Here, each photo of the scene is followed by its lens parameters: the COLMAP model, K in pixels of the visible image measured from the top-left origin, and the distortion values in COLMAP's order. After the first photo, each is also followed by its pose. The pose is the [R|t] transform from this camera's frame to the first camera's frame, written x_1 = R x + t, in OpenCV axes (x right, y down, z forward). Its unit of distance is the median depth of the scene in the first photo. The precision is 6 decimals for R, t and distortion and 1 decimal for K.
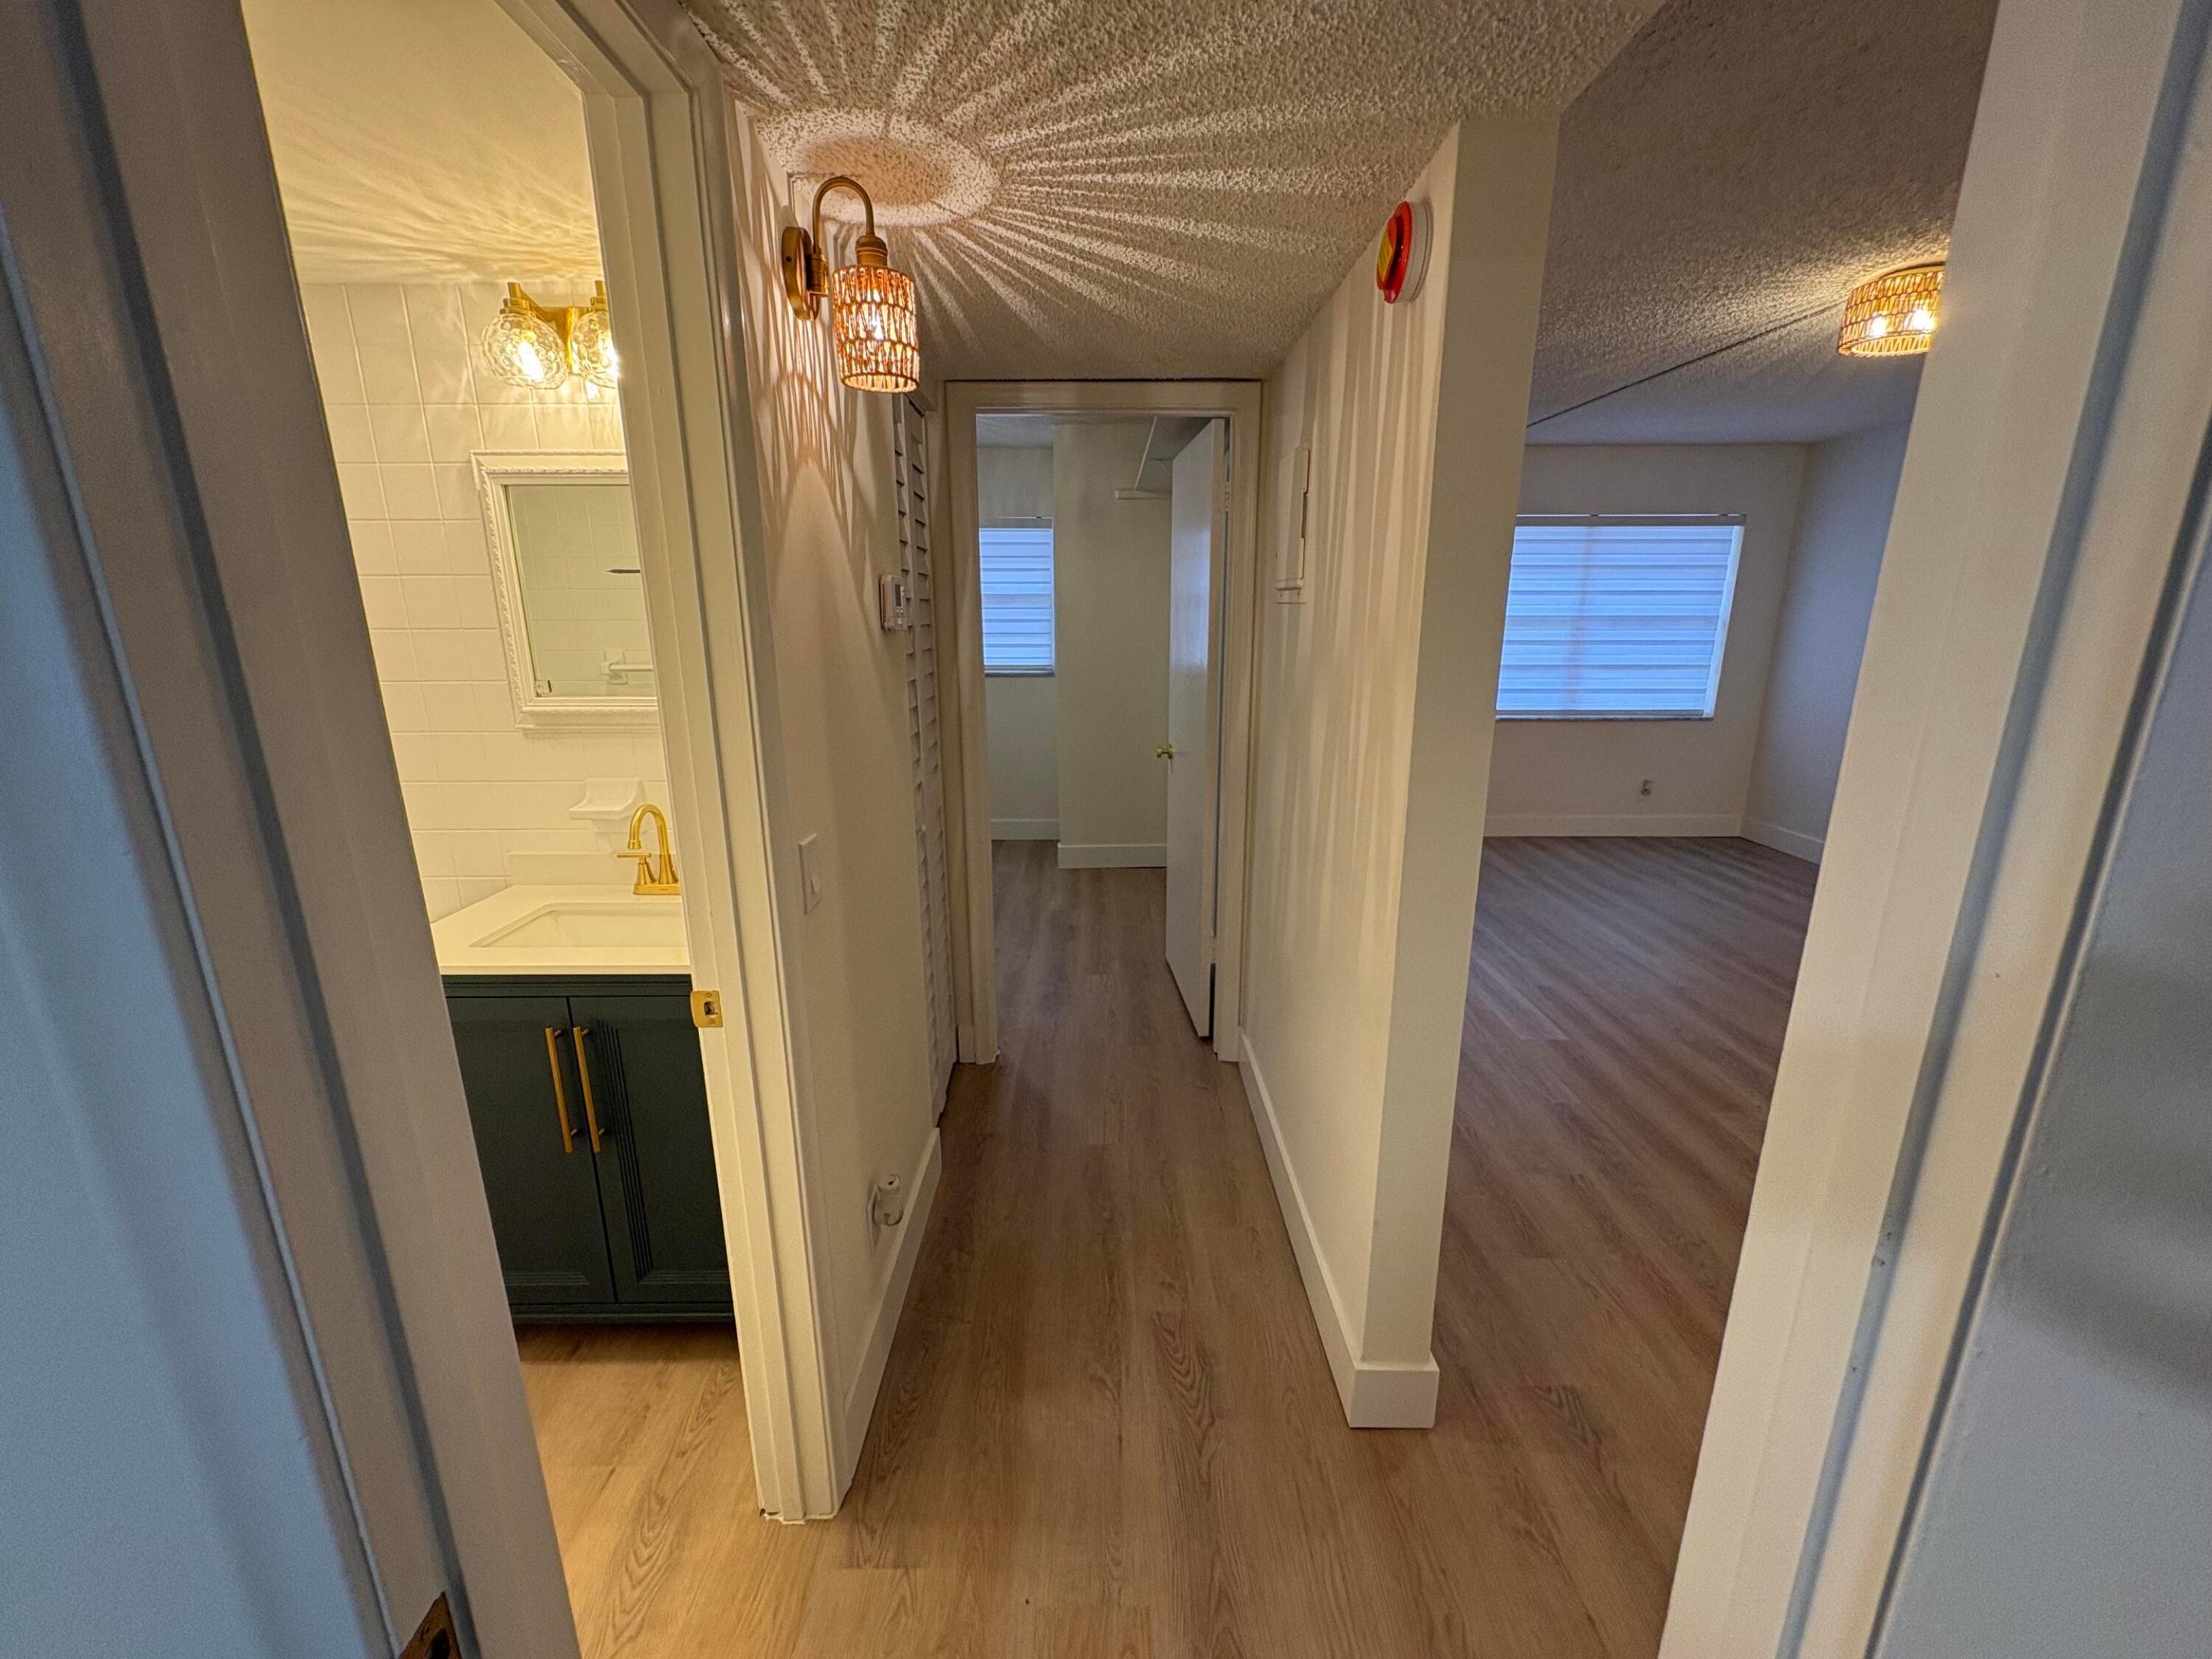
lens RADIAL K [[883.0, 0, 1106.0], [0, 883.0, 829.5], [0, 0, 1]] dist [0.000697, -0.000027]
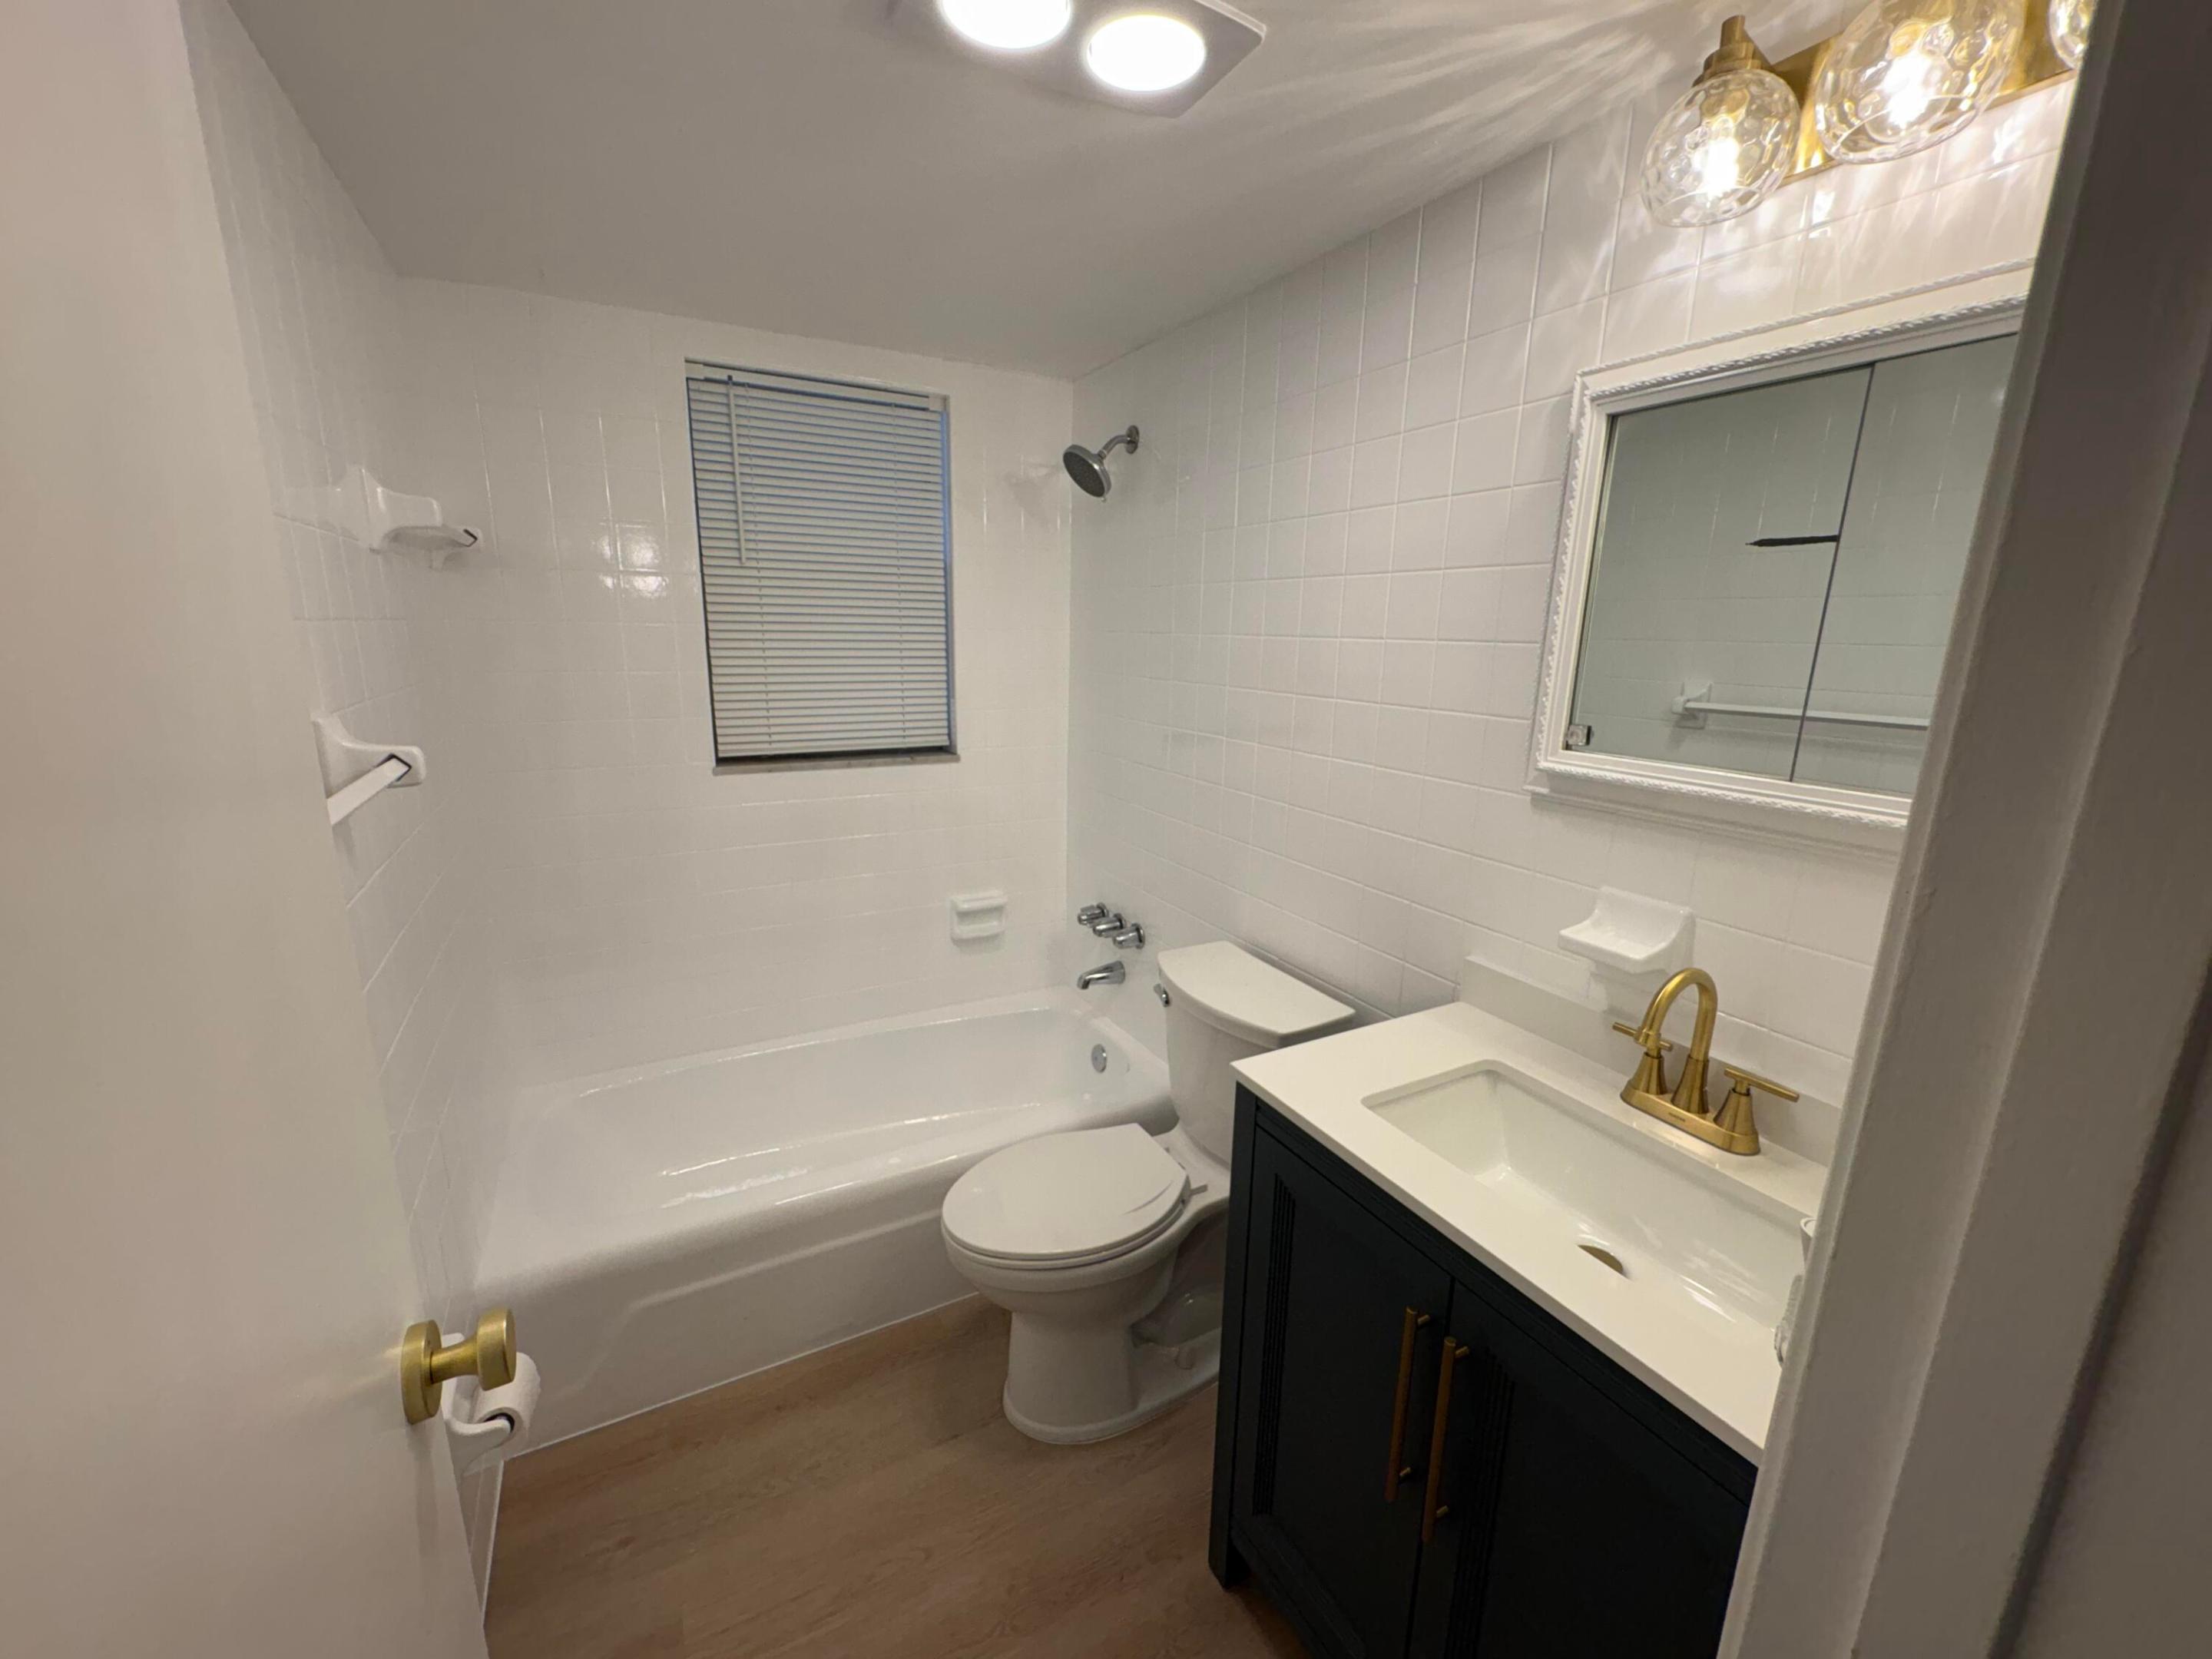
lens RADIAL K [[881.3, 0, 1106.0], [0, 881.3, 829.5], [0, 0, 1]] dist [-0.001167, -0.000193]
pose [[0.474277, 0.208851, -0.855244, -0.256777], [-0.232294, 0.966714, 0.107254, -0.089759], [0.849177, 0.147800, 0.507005, 0.423639]]
